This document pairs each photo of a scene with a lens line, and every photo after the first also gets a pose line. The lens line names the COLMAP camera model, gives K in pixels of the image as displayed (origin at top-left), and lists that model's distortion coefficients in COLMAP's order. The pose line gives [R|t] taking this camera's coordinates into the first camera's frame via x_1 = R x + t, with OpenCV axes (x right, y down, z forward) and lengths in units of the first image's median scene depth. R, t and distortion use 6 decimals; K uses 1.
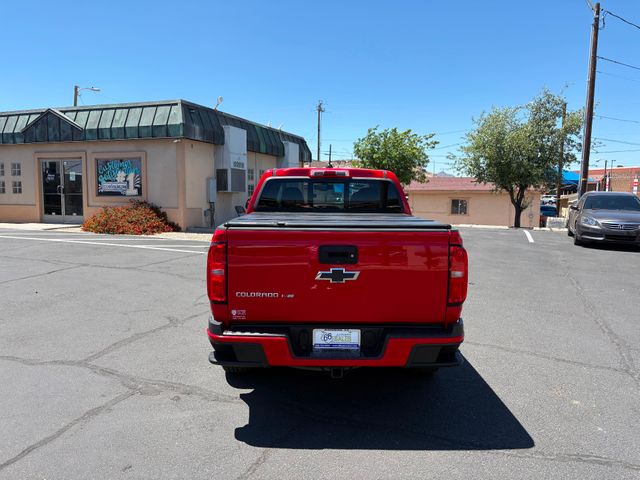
lens RADIAL K [[483.8, 0, 320.9], [0, 483.8, 241.4], [0, 0, 1]] dist [0.044895, -0.035804]
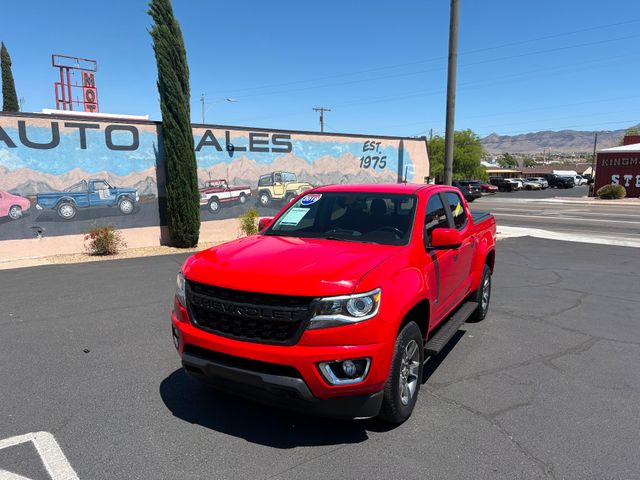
lens RADIAL K [[483.8, 0, 321.4], [0, 483.8, 241.5], [0, 0, 1]] dist [0.044895, -0.035804]
pose [[-0.873411, -0.088518, 0.478871, -0.131575], [0.030875, 0.971298, 0.235855, -0.100950], [-0.486004, 0.220783, -0.845609, 0.713678]]
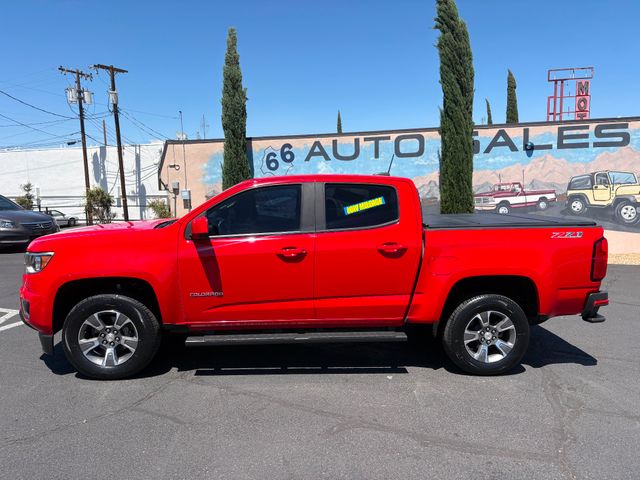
lens RADIAL K [[483.8, 0, 325.8], [0, 483.8, 241.2], [0, 0, 1]] dist [0.044895, -0.035804]
pose [[-0.063288, -0.128719, 0.989660, -0.327679], [0.110662, 0.984627, 0.135142, -0.055463], [-0.991841, 0.118070, -0.048071, 0.388697]]
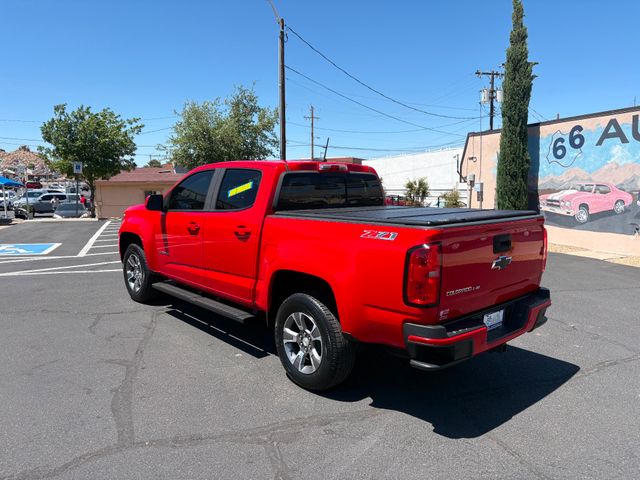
lens RADIAL K [[483.8, 0, 321.2], [0, 483.8, 241.4], [0, 0, 1]] dist [0.044895, -0.035804]
pose [[0.751975, -0.094745, 0.652348, -0.206563], [0.081146, 0.995395, 0.051029, -0.014047], [-0.654178, 0.014563, 0.756200, 0.087784]]
